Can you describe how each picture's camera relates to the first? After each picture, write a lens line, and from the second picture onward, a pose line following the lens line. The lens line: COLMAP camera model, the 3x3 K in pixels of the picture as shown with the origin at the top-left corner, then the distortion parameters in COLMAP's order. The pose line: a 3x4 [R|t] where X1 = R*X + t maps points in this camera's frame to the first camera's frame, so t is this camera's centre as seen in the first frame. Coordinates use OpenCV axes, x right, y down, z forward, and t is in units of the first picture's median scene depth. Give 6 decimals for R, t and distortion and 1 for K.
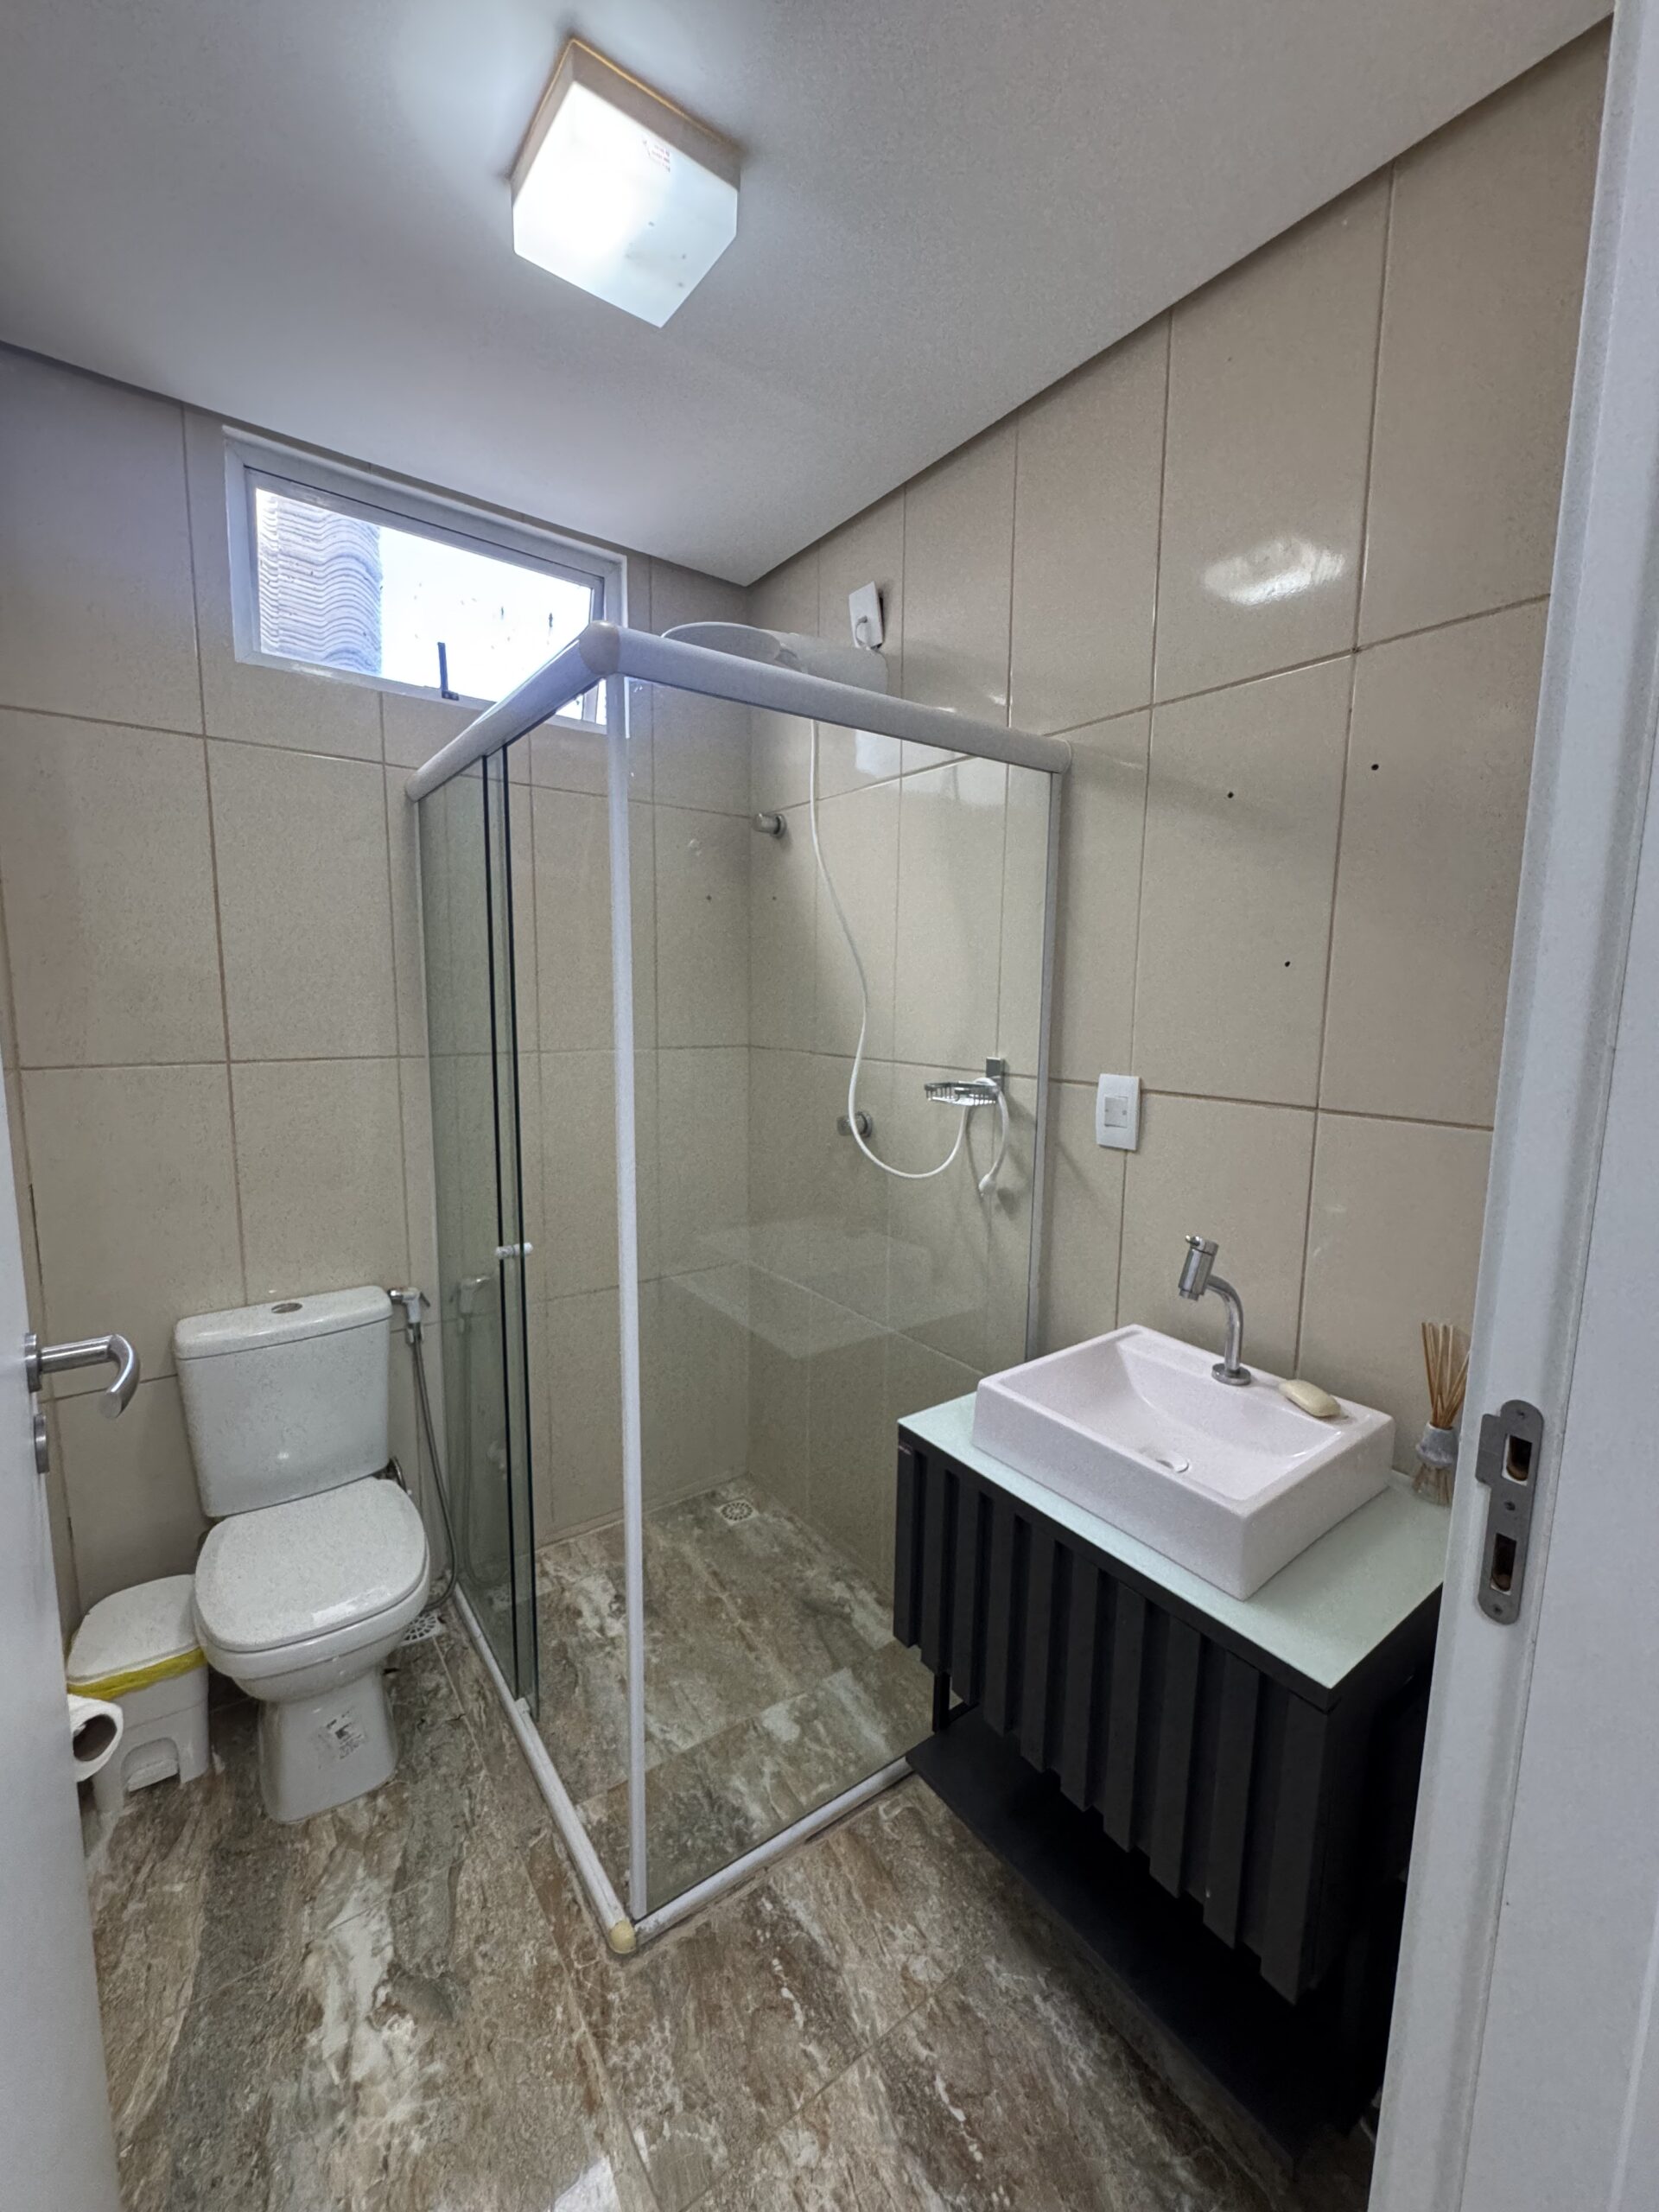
lens RADIAL K [[893.6, 0, 840.4], [0, 893.6, 1098.6], [0, 0, 1]] dist [-0.004597, 0.000790]
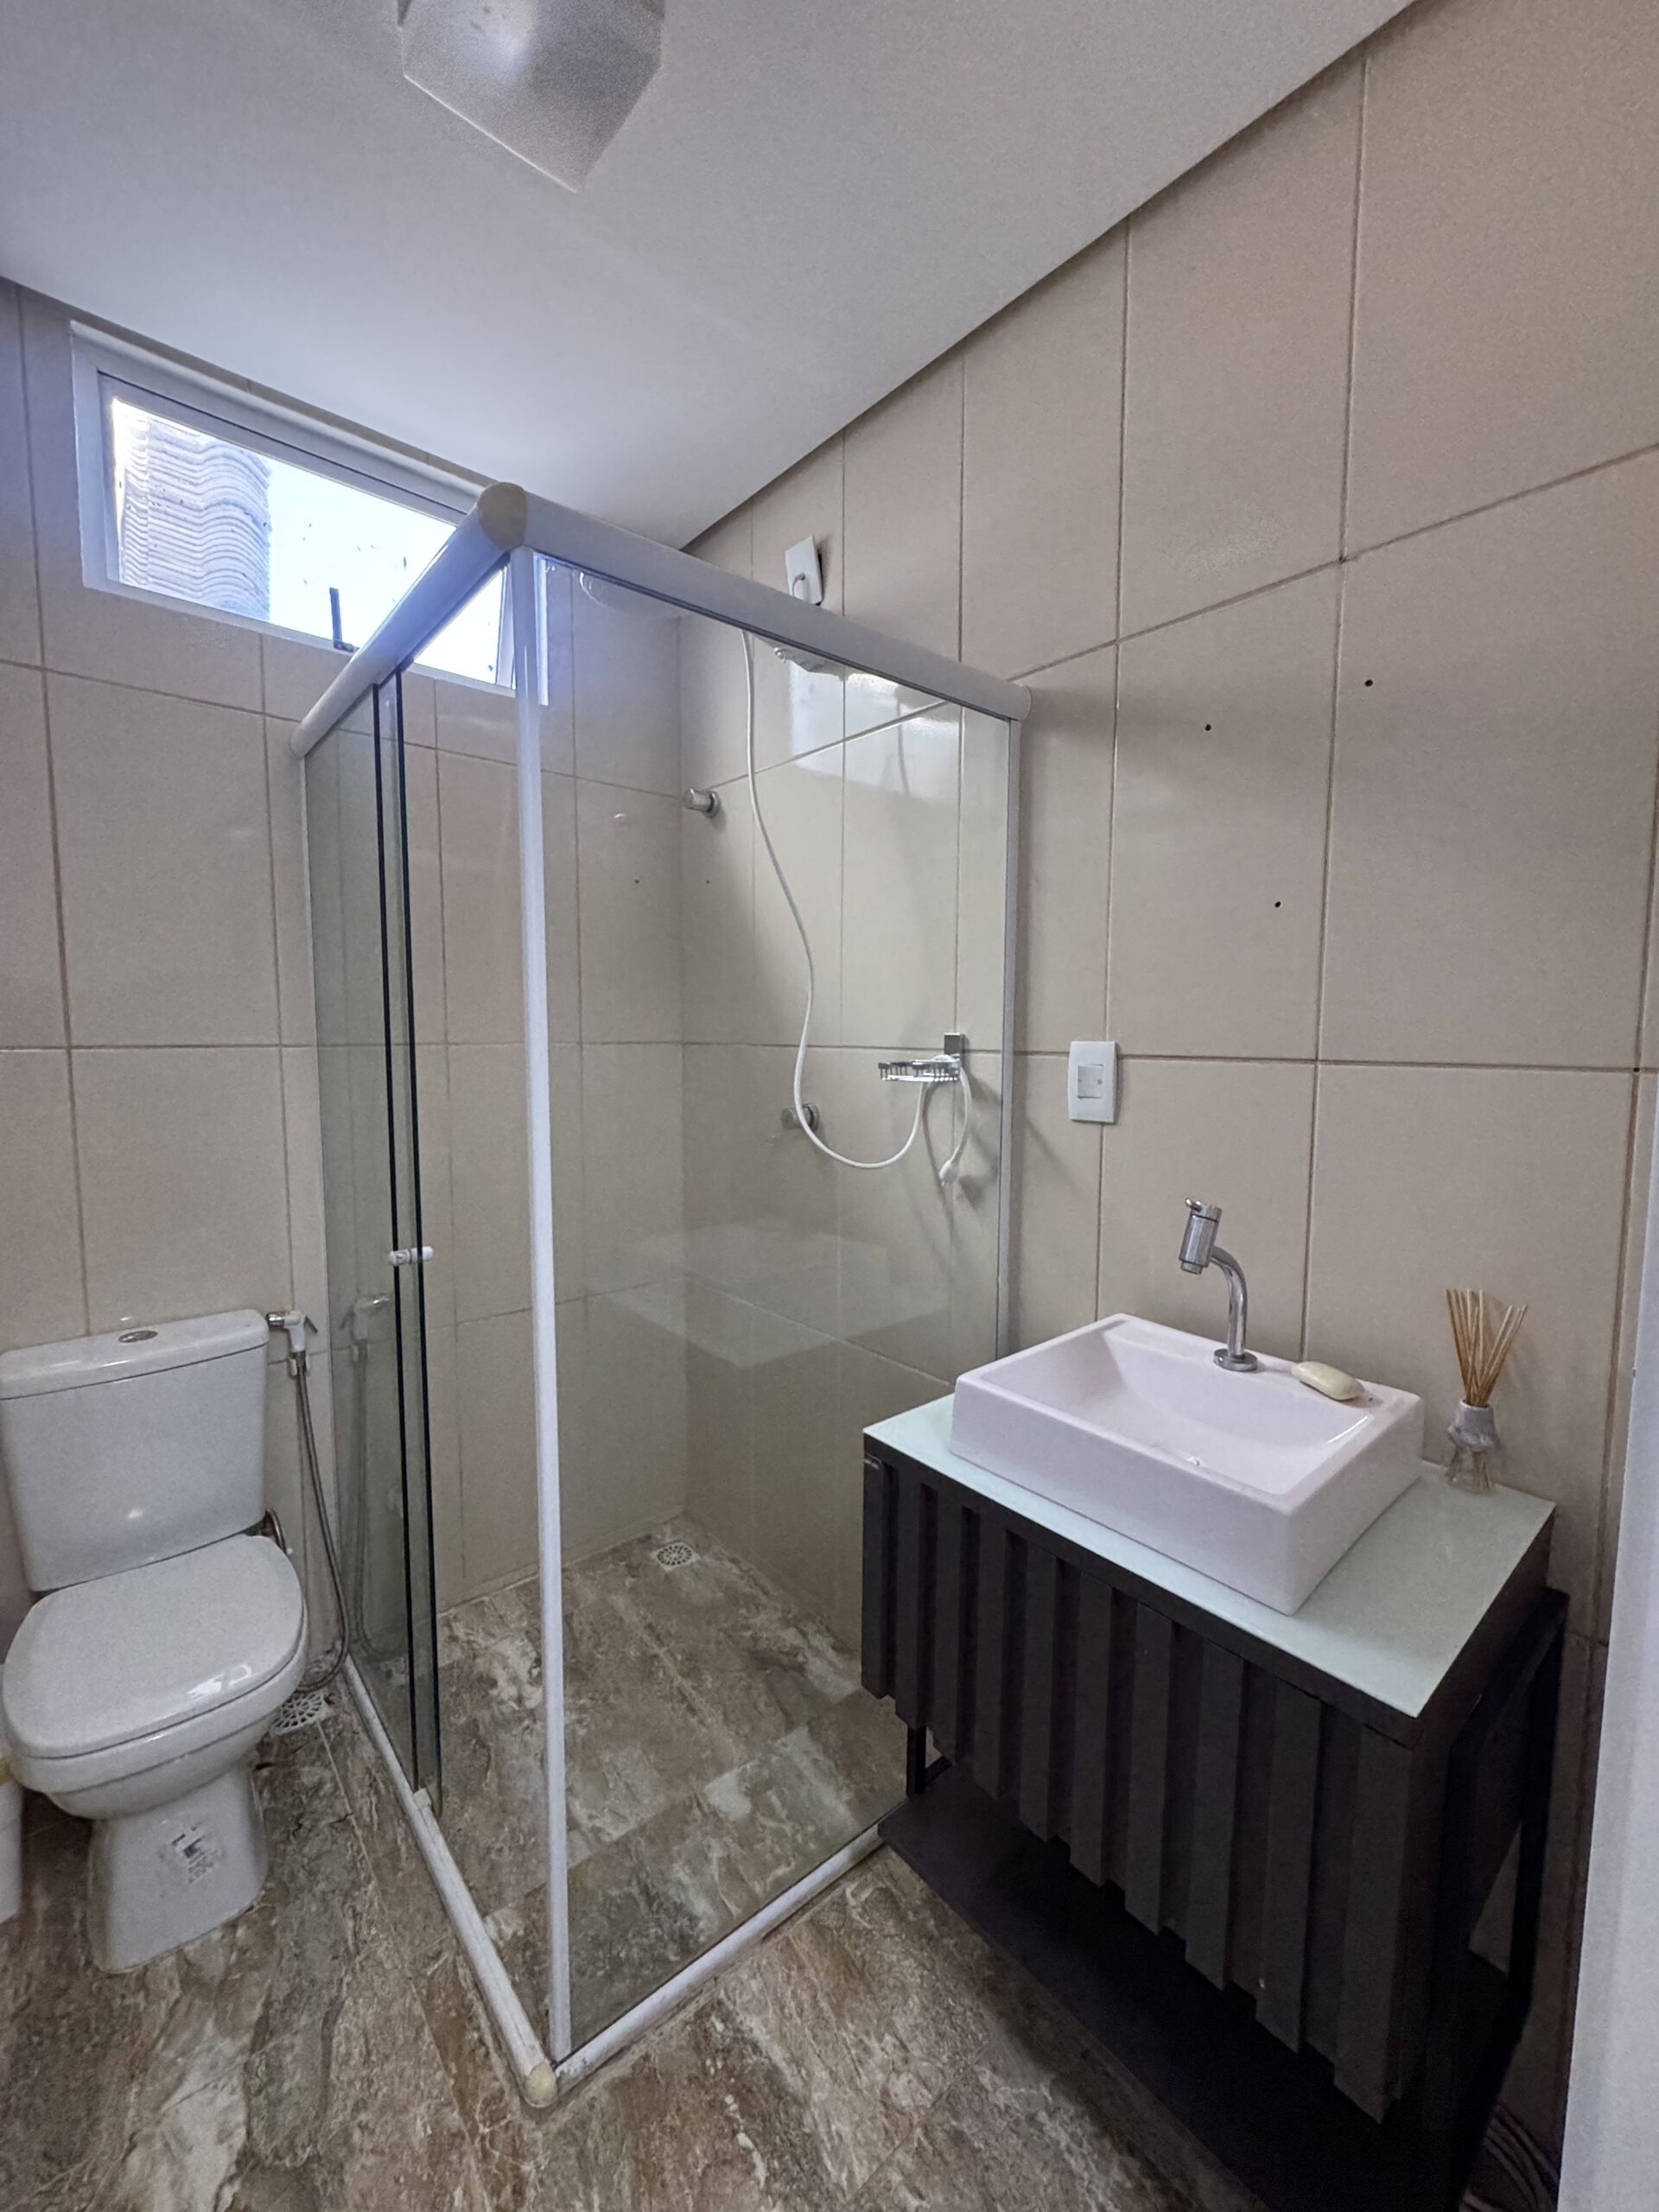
lens RADIAL K [[893.6, 0, 840.0], [0, 893.6, 1096.2], [0, 0, 1]] dist [-0.004597, 0.000790]
pose [[0.997075, -0.015352, 0.074878, -0.015700], [0.018583, 0.998917, -0.042646, 0.065786], [-0.074142, 0.043913, 0.996280, 0.111754]]
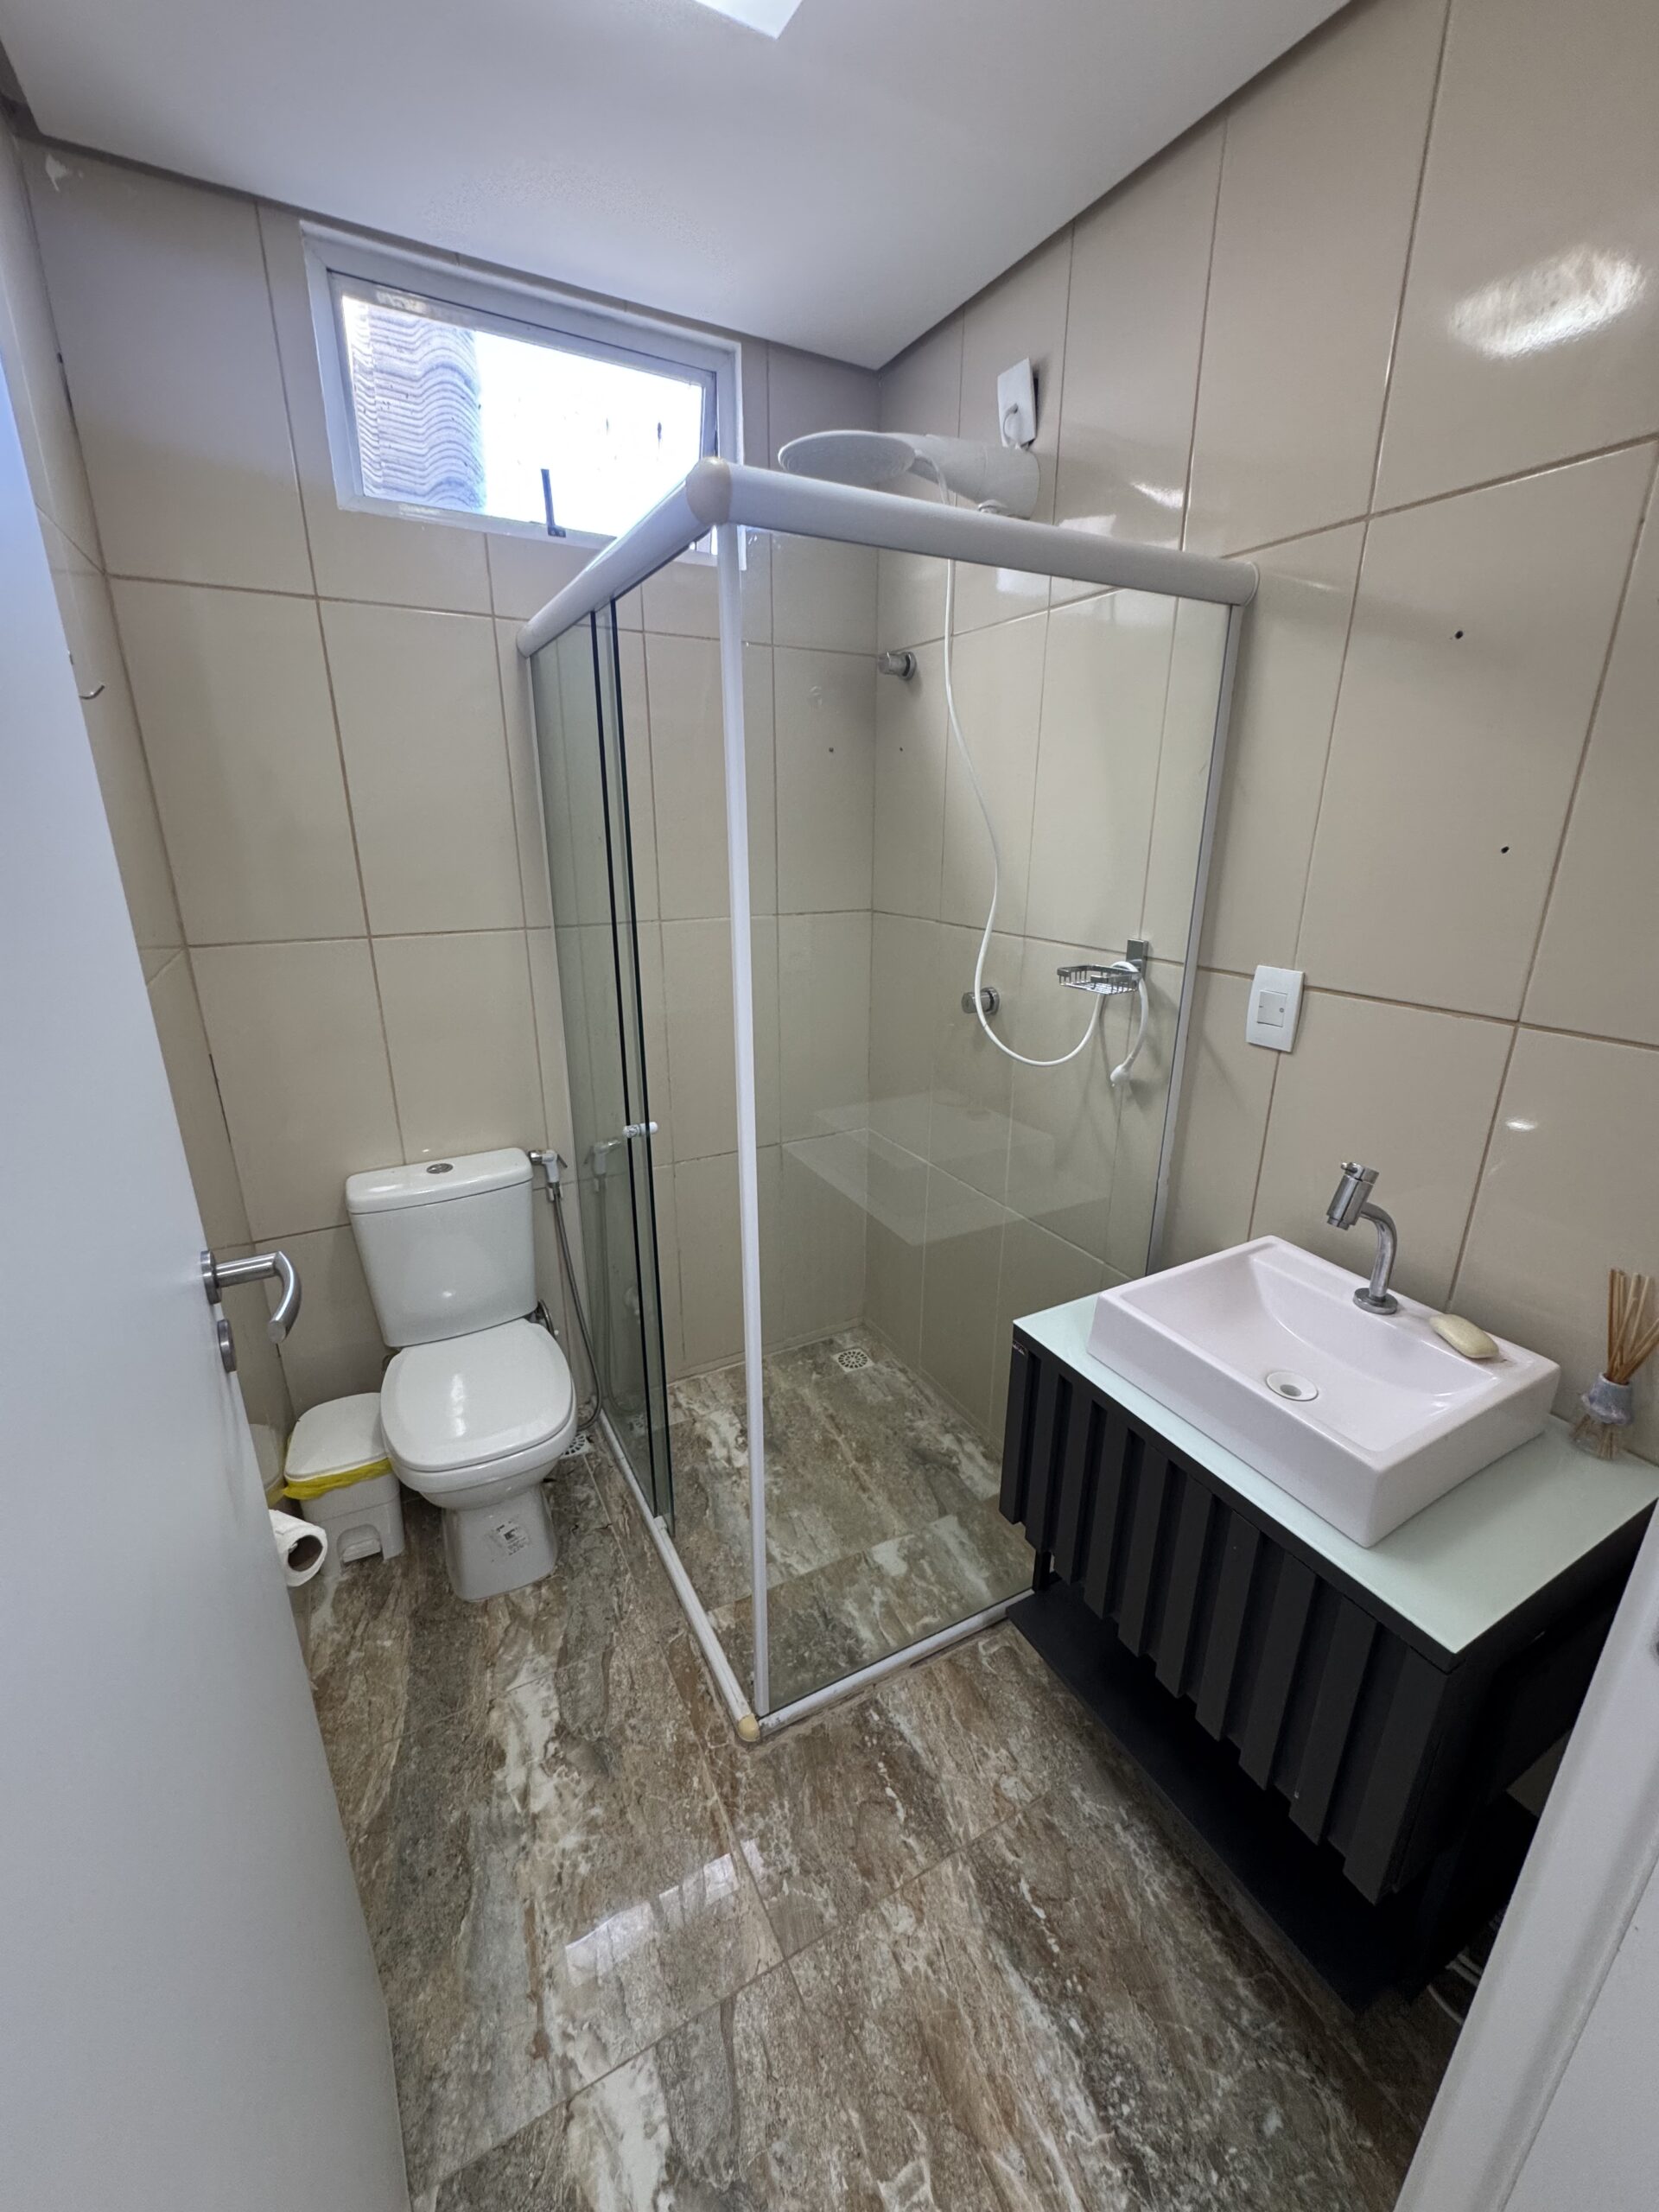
lens RADIAL K [[893.6, 0, 838.2], [0, 893.6, 1102.6], [0, 0, 1]] dist [-0.004597, 0.000790]
pose [[0.990468, 0.034718, -0.133292, -0.004406], [-0.009489, 0.982612, 0.185428, -0.056902], [0.137412, -0.182396, 0.973576, 0.038832]]
